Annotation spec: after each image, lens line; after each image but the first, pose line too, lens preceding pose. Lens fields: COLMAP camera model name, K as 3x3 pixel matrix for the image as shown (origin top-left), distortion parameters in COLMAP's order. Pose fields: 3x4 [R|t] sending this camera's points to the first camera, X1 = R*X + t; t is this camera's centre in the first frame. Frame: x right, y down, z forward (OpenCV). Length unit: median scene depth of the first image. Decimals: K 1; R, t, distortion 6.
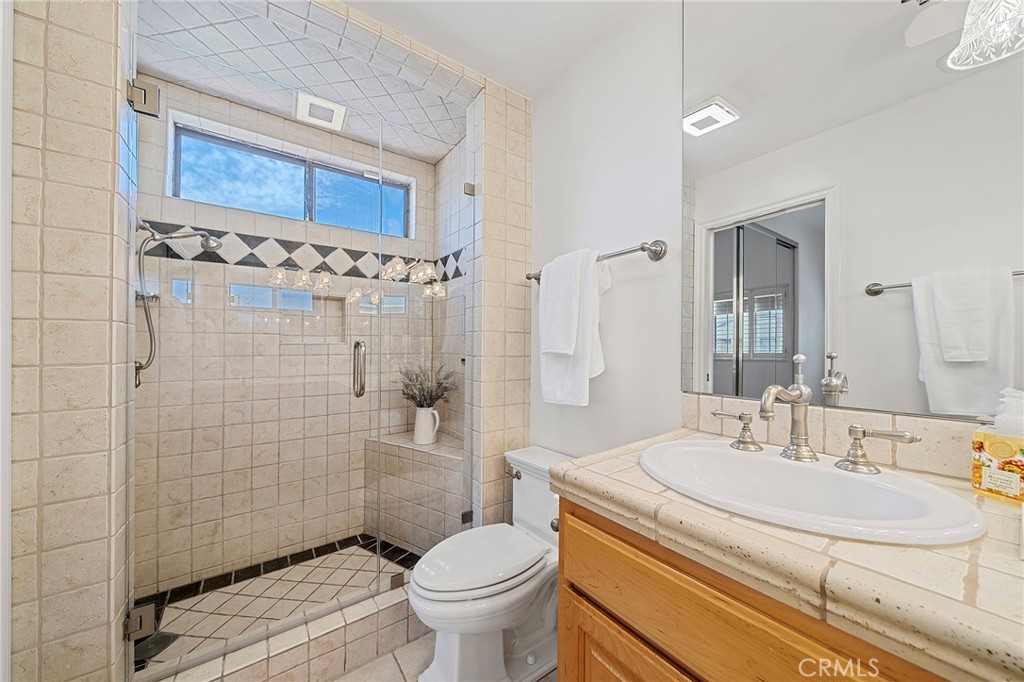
lens RADIAL K [[361.9, 0, 515.3], [0, 361.9, 337.1], [0, 0, 1]] dist [-0.001669, -0.000128]
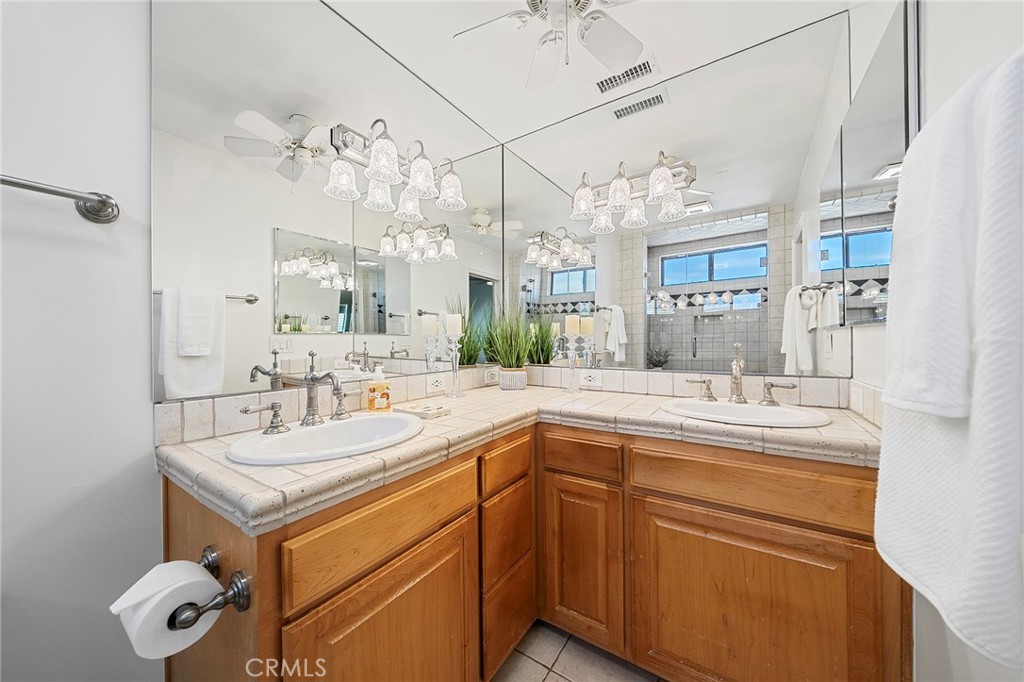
lens RADIAL K [[361.9, 0, 515.3], [0, 361.9, 337.1], [0, 0, 1]] dist [-0.001669, -0.000128]
pose [[-0.331661, 0.002454, 0.943395, -0.961235], [-0.004332, 0.999982, -0.004124, 0.002493], [-0.943389, -0.005454, -0.331644, 0.874178]]
